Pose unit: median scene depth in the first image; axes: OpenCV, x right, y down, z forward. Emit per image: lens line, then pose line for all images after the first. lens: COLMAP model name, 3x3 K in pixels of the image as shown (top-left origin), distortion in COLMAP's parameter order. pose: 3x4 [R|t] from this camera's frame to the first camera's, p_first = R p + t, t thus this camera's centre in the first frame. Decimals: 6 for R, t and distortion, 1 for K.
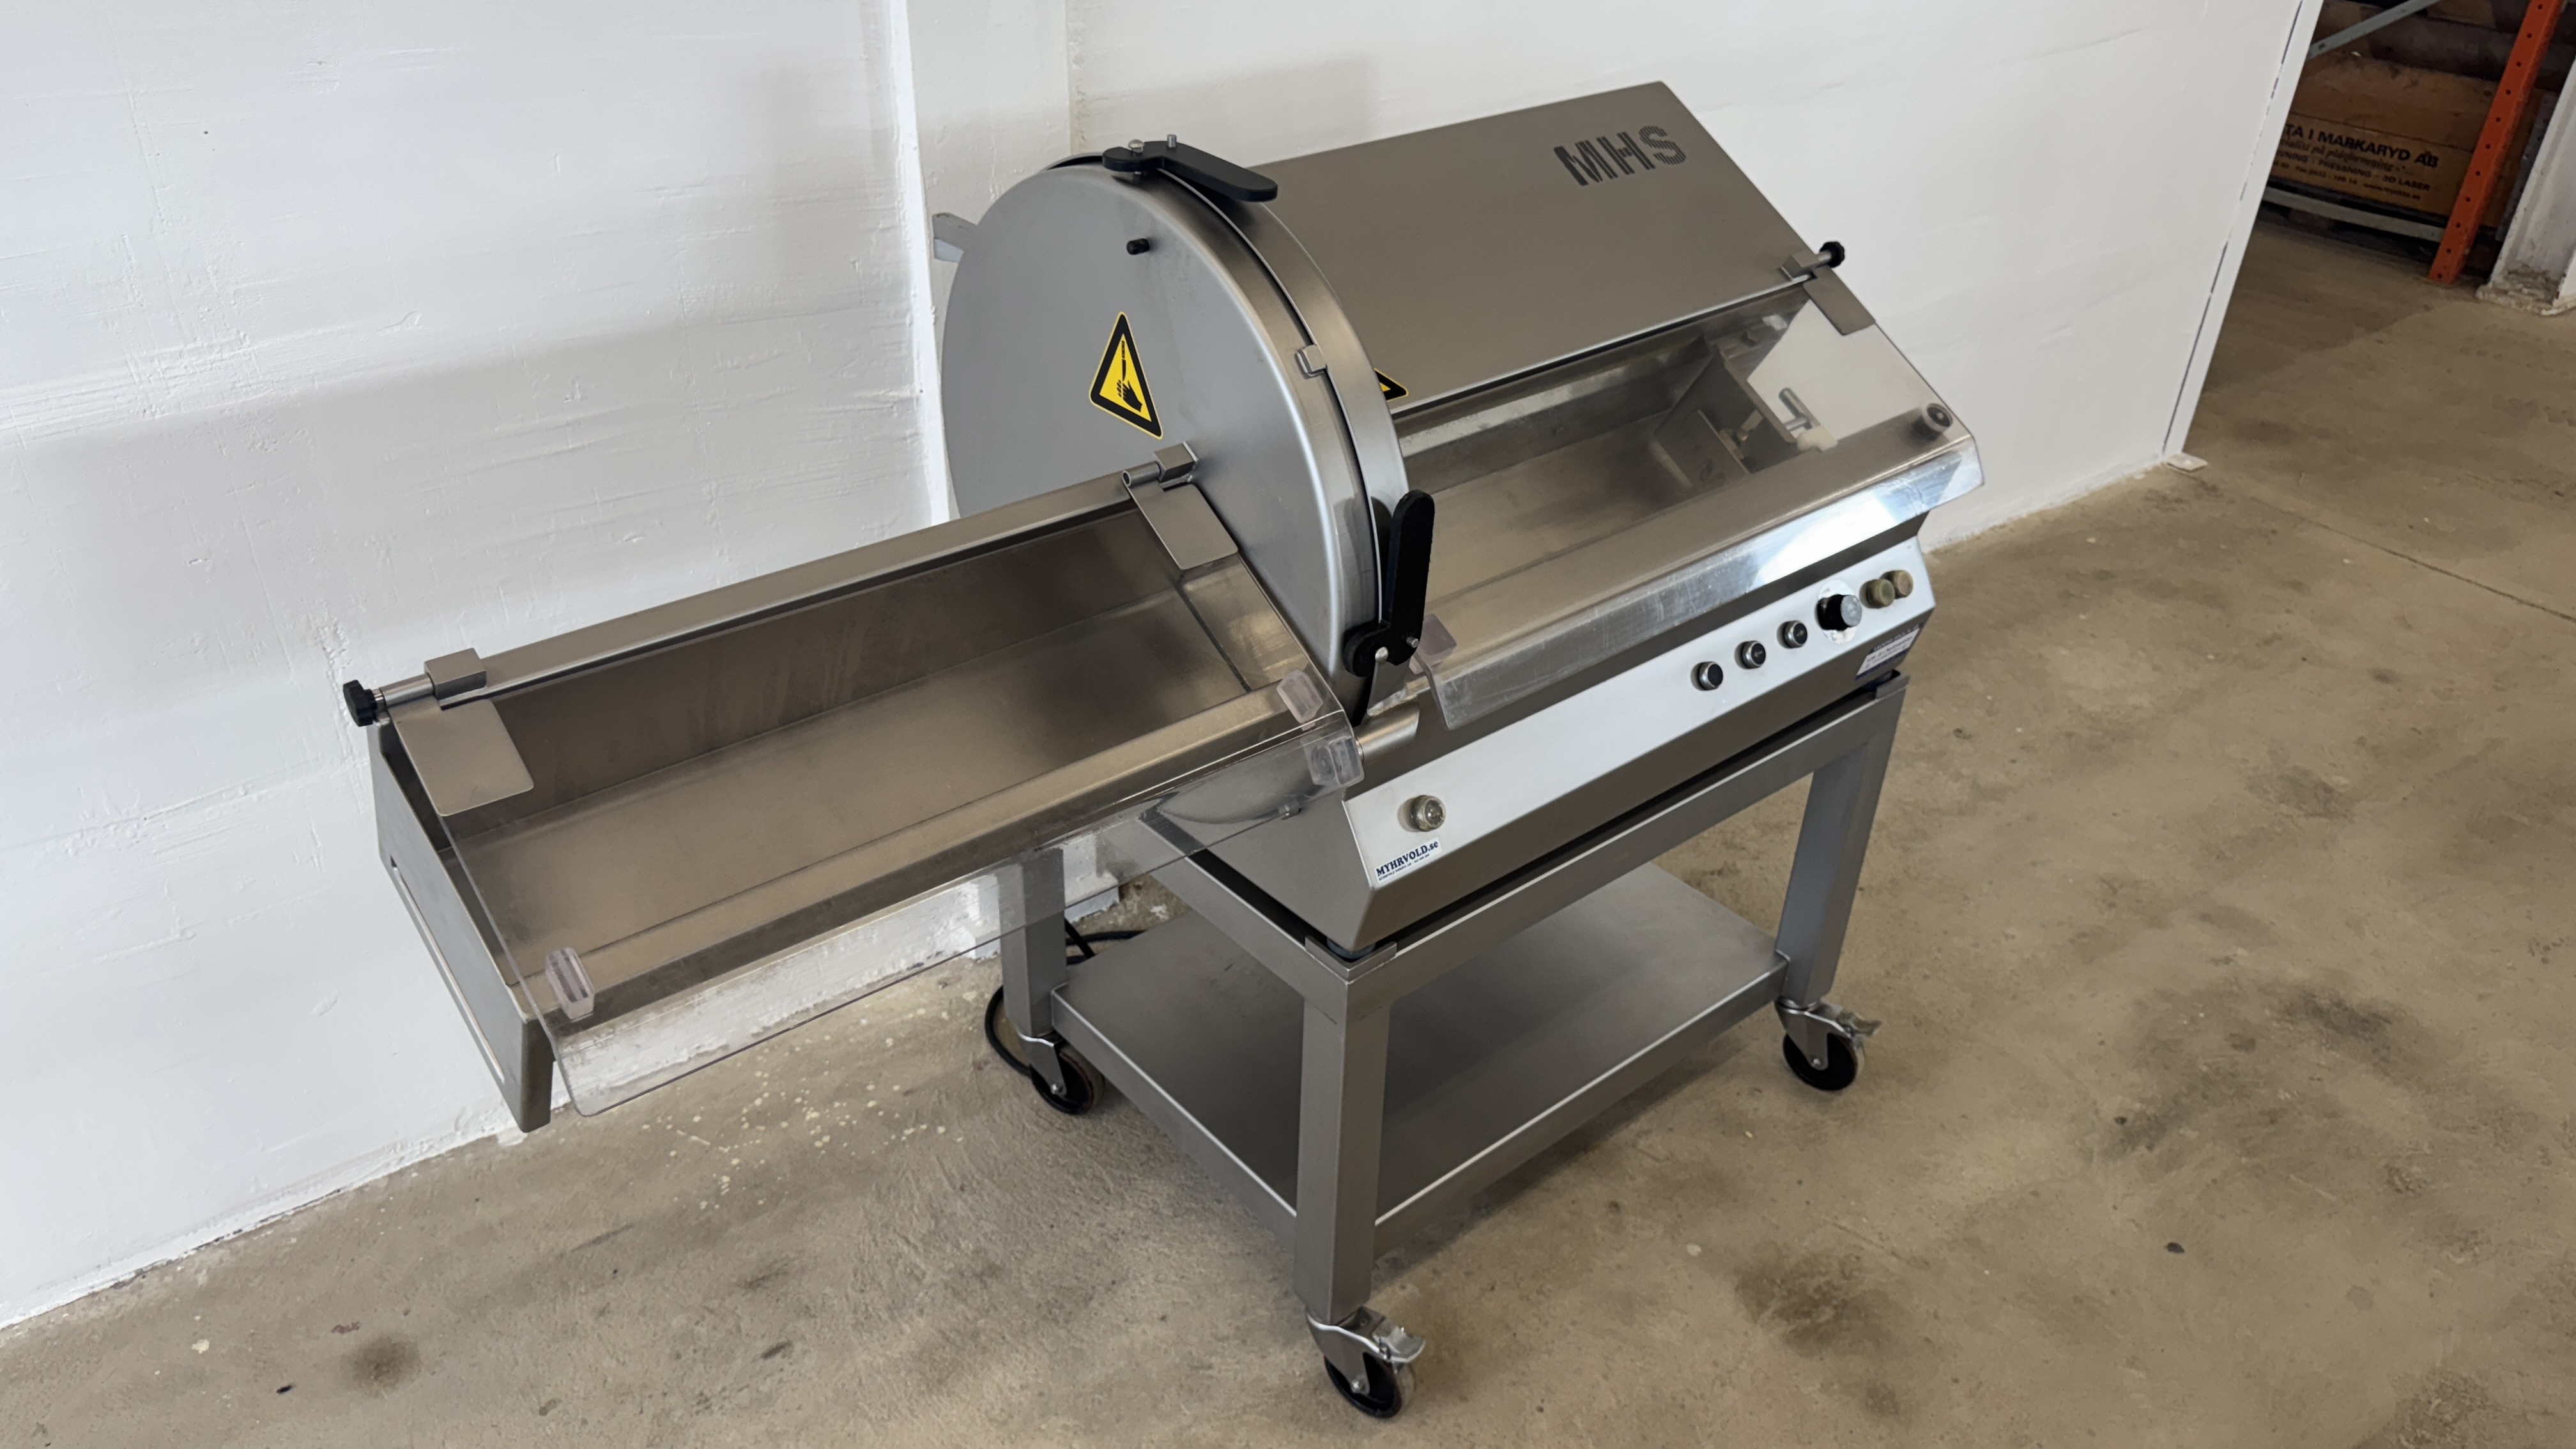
lens RADIAL K [[1839.6, 0, 1280.0], [0, 1839.6, 722.3], [0, 0, 1]] dist [0.025902, -0.033992]
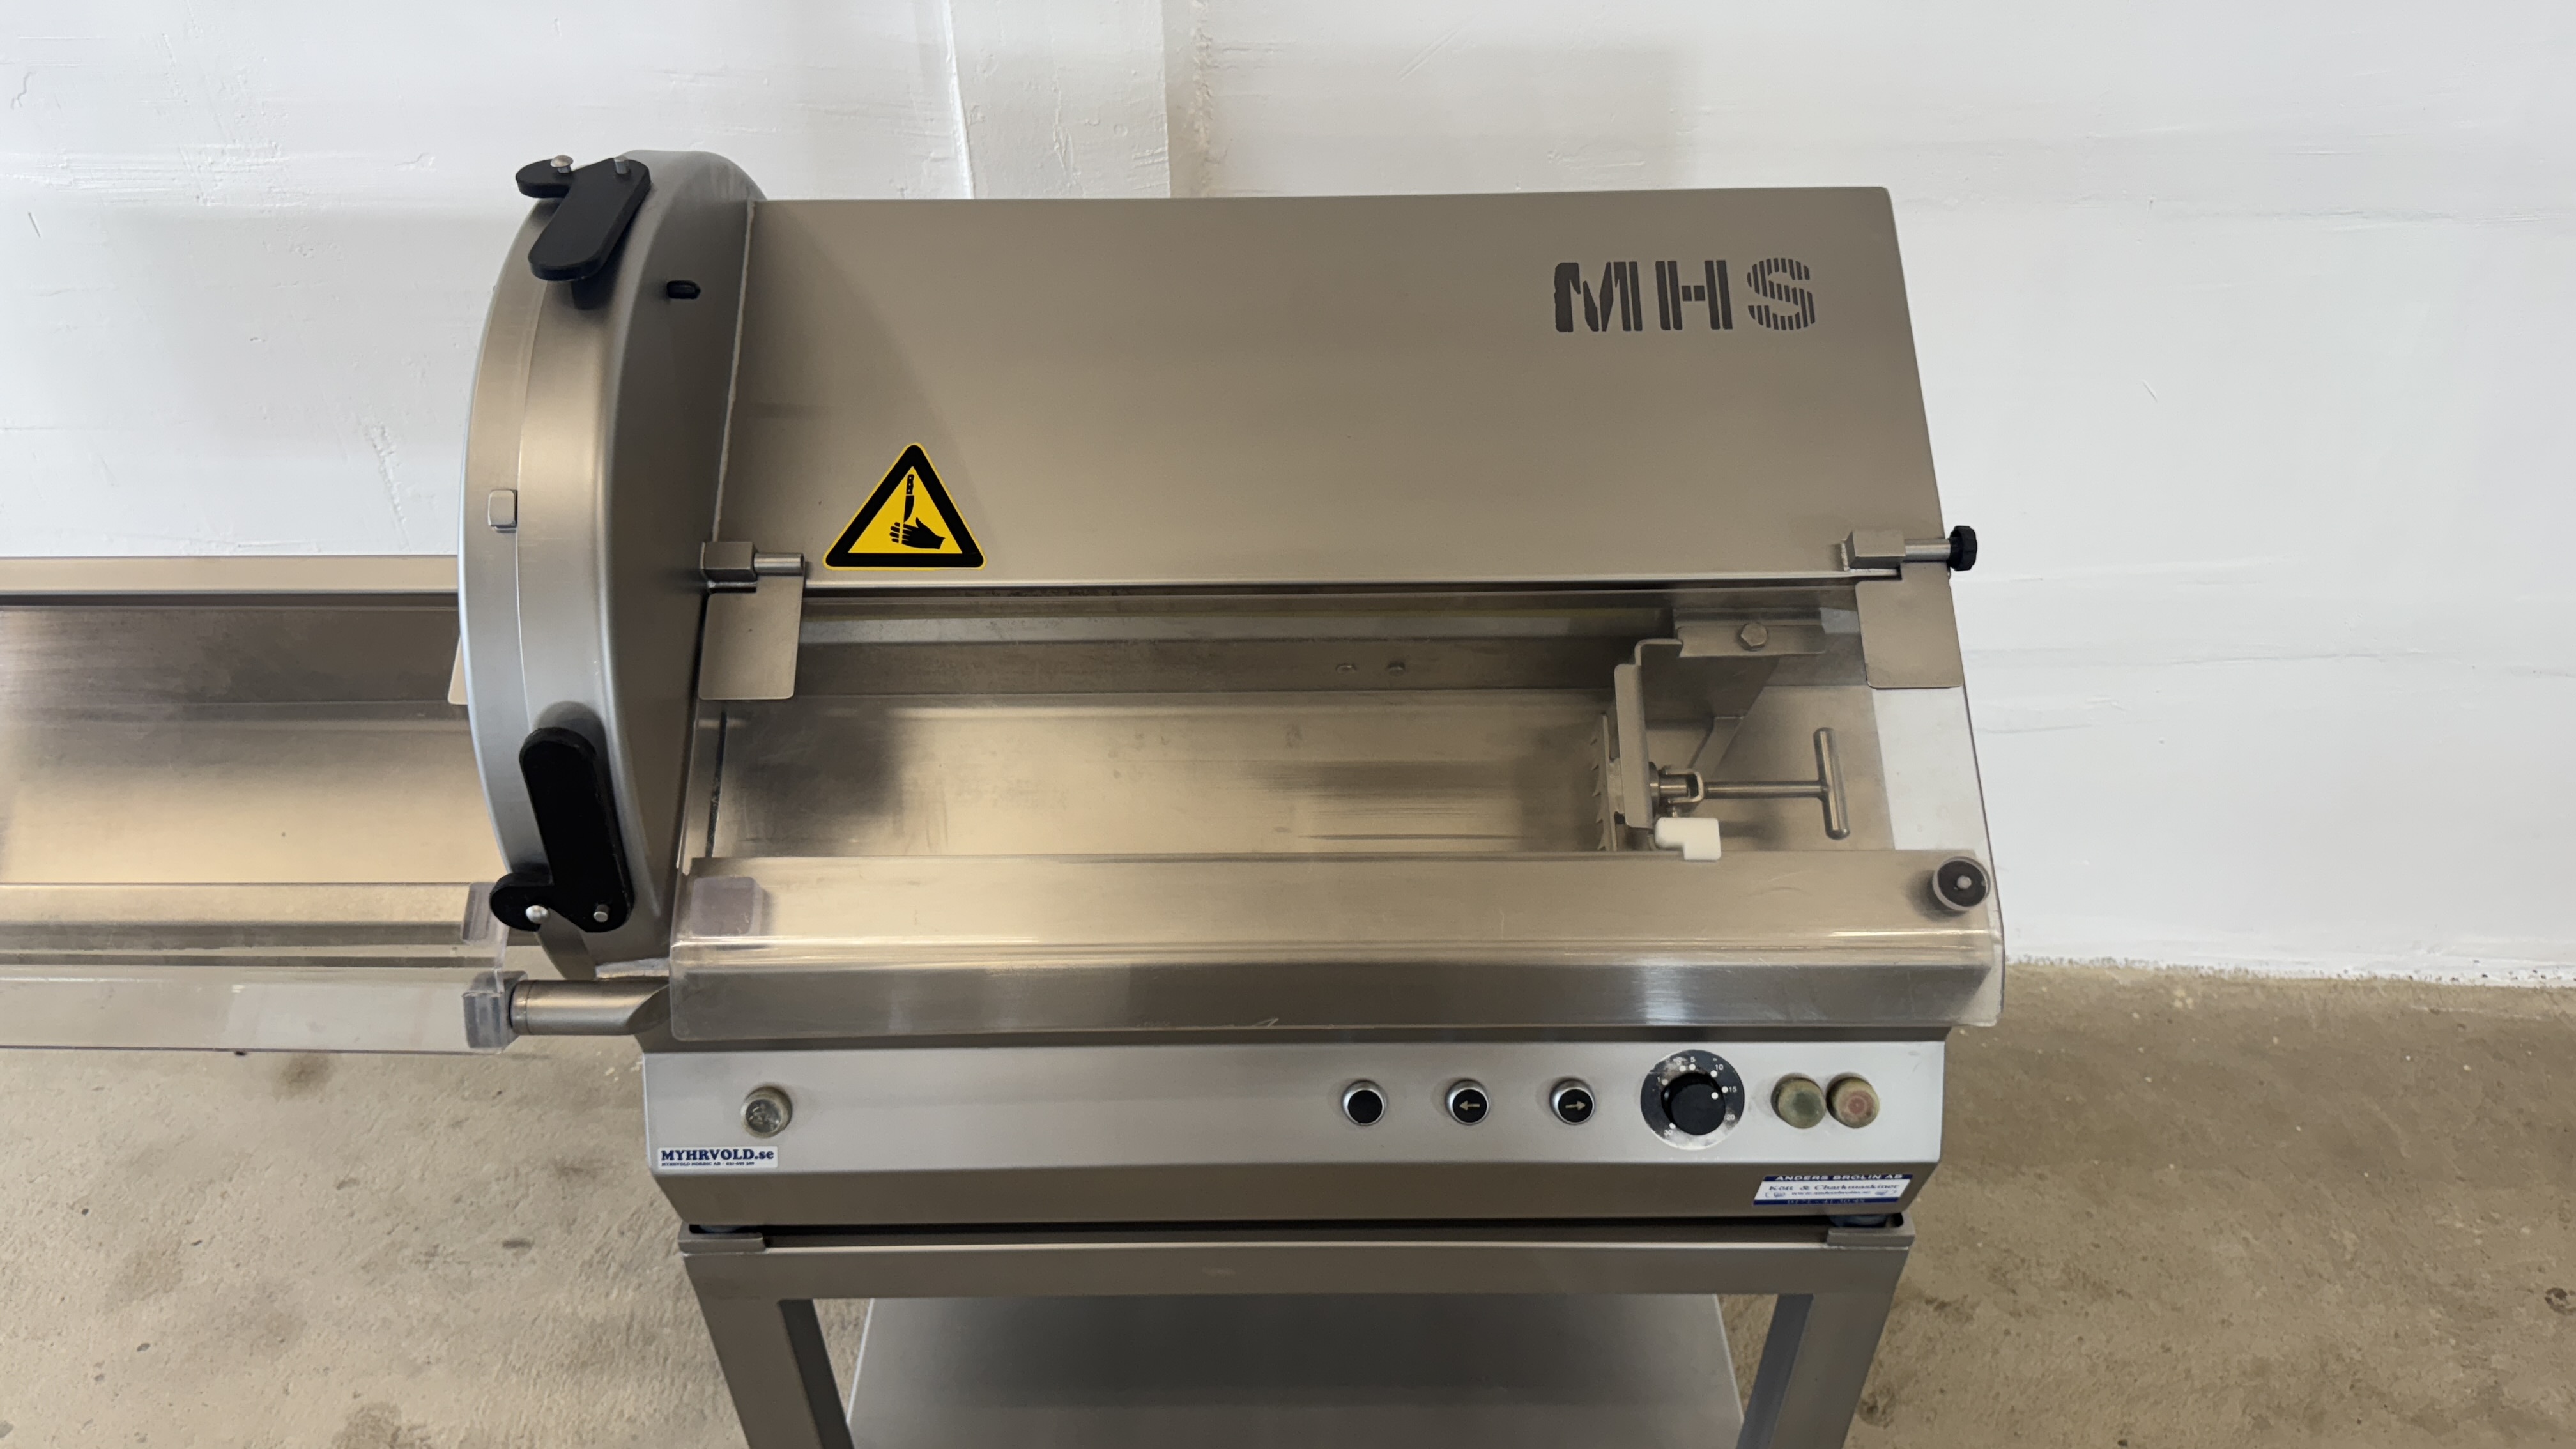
lens RADIAL K [[1862.0, 0, 1283.0], [0, 1862.0, 695.3], [0, 0, 1]] dist [0.021098, -0.041758]
pose [[0.765652, 0.365838, -0.529093, 0.391439], [-0.315015, 0.930390, 0.187454, -0.213074], [0.560841, 0.023148, 0.827600, 0.325756]]
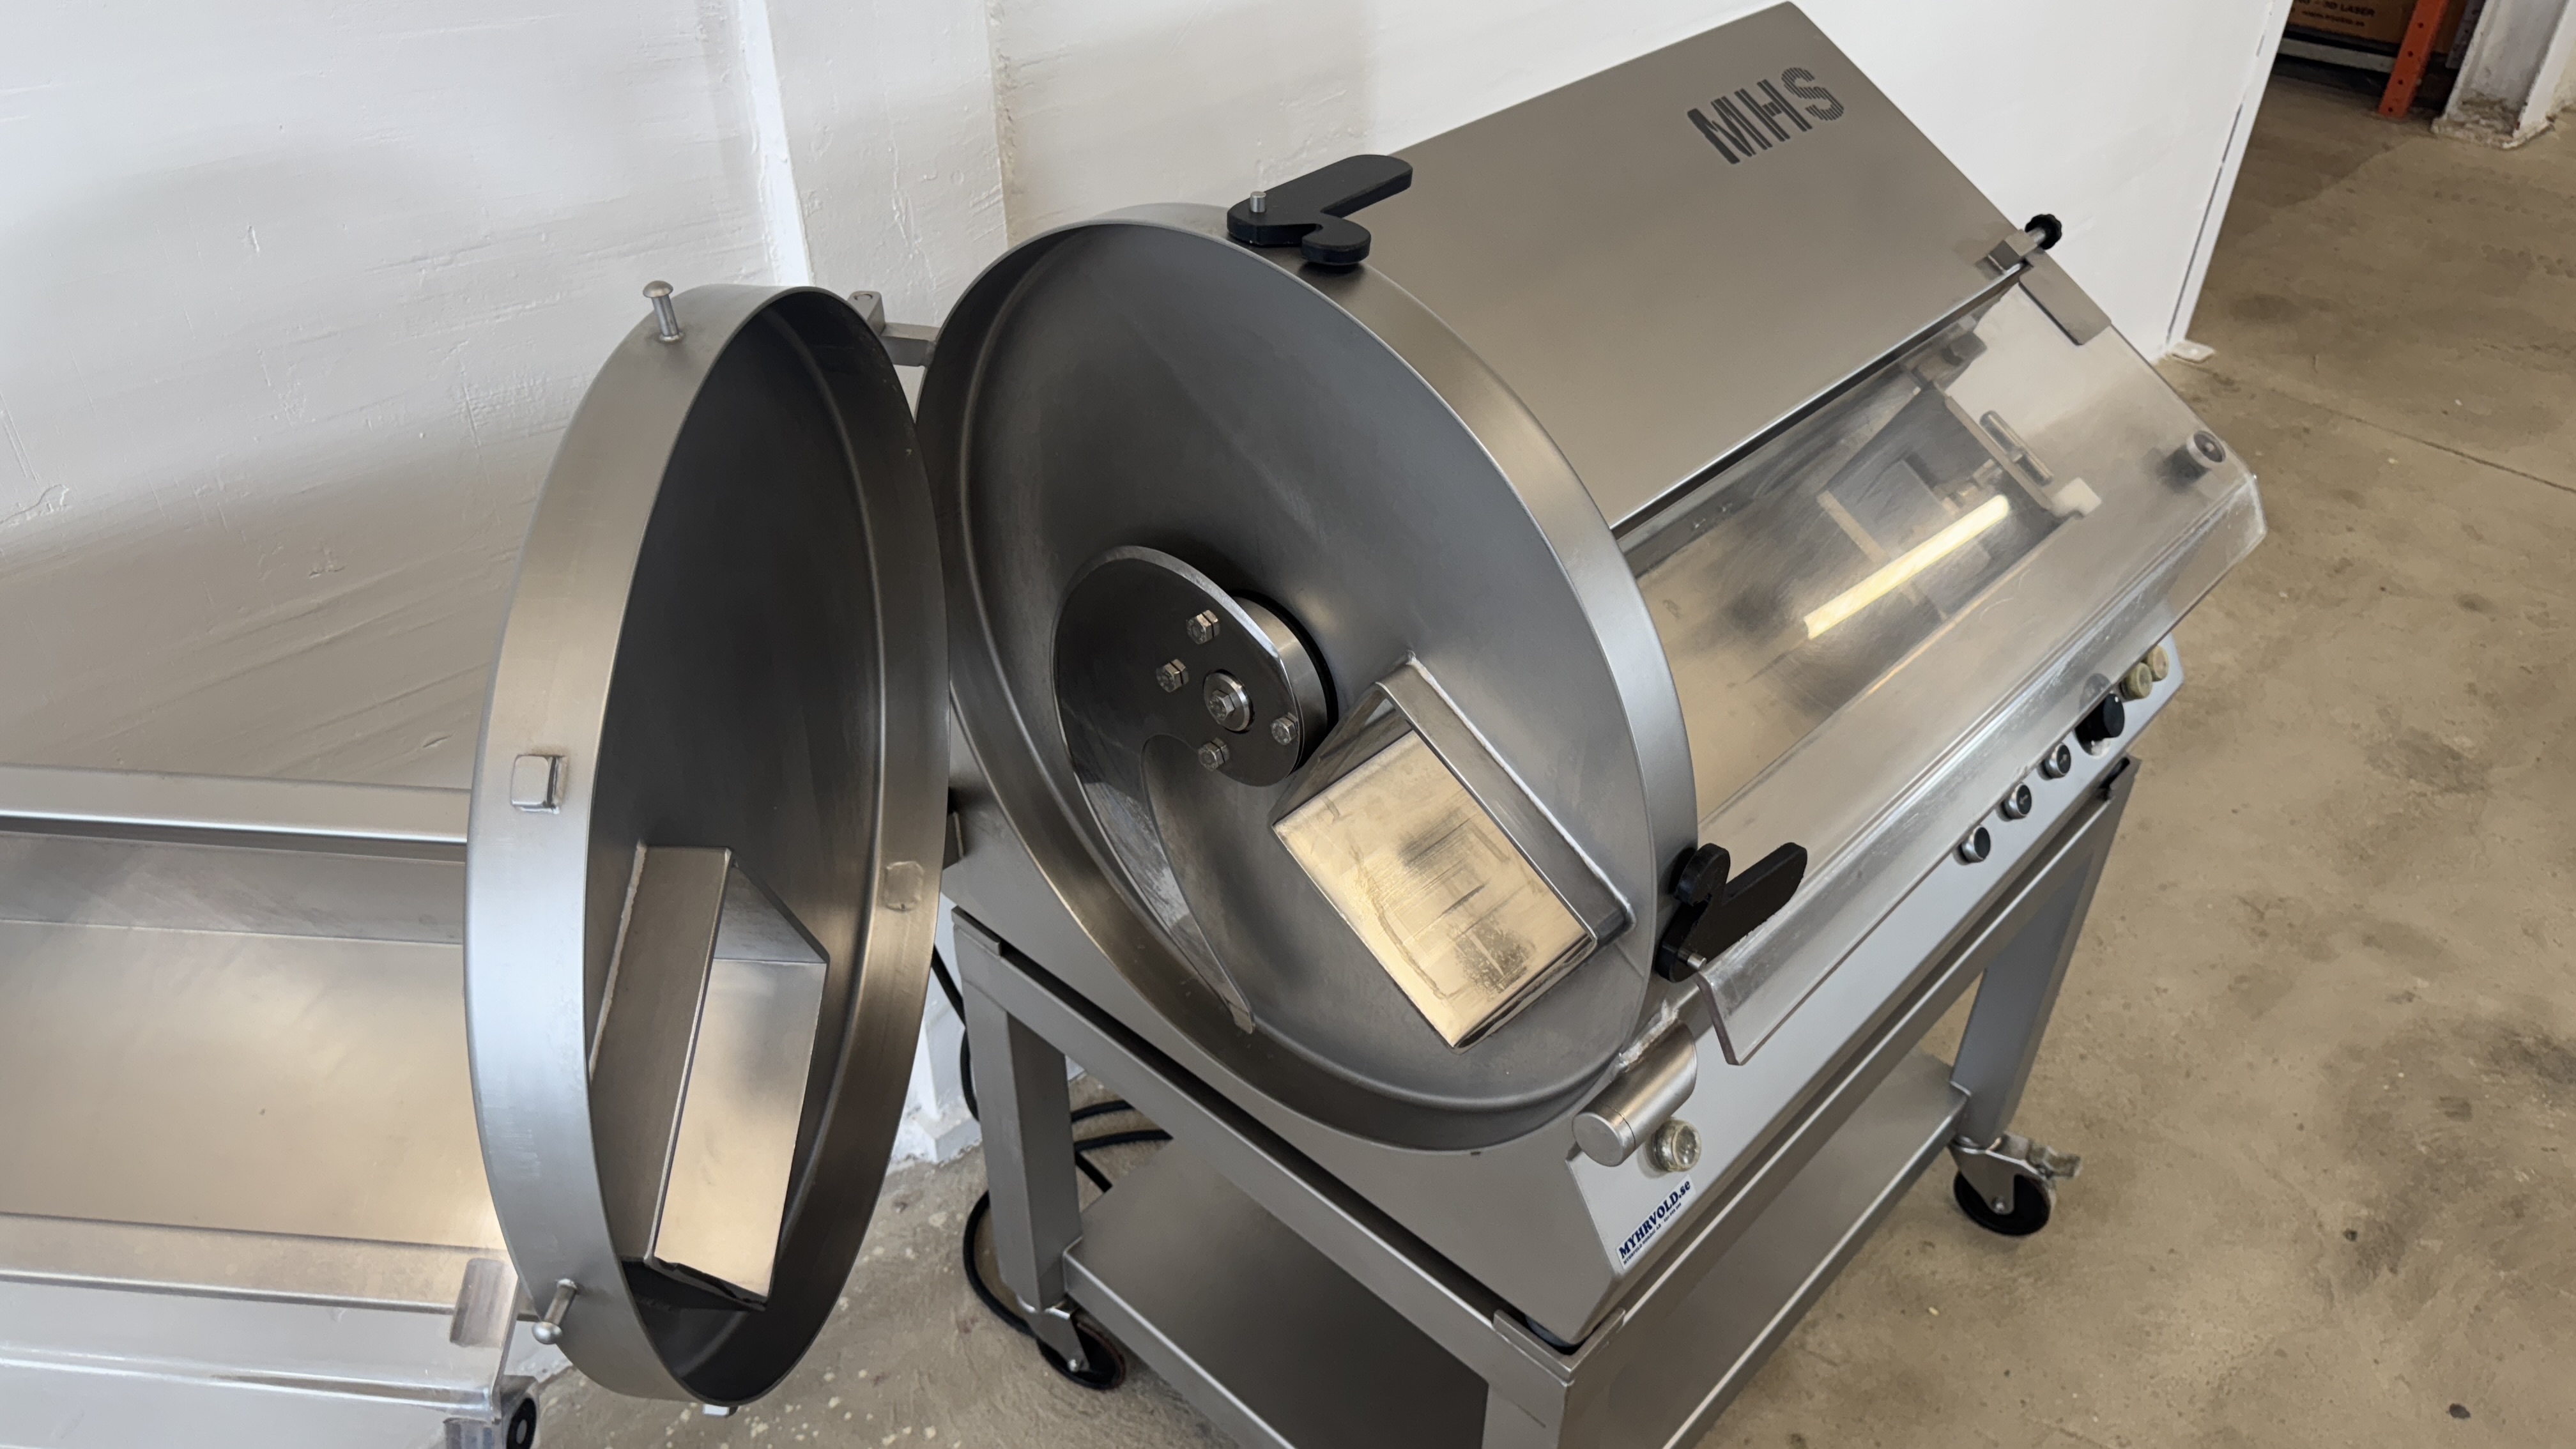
lens RADIAL K [[1862.7, 0, 1288.0], [0, 1862.7, 724.5], [0, 0, 1]] dist [-0.001021, -0.002229]
pose [[0.992455, -0.086228, 0.087169, -0.074154], [0.079451, 0.993748, 0.078439, -0.116244], [-0.093387, -0.070921, 0.993101, 0.222244]]
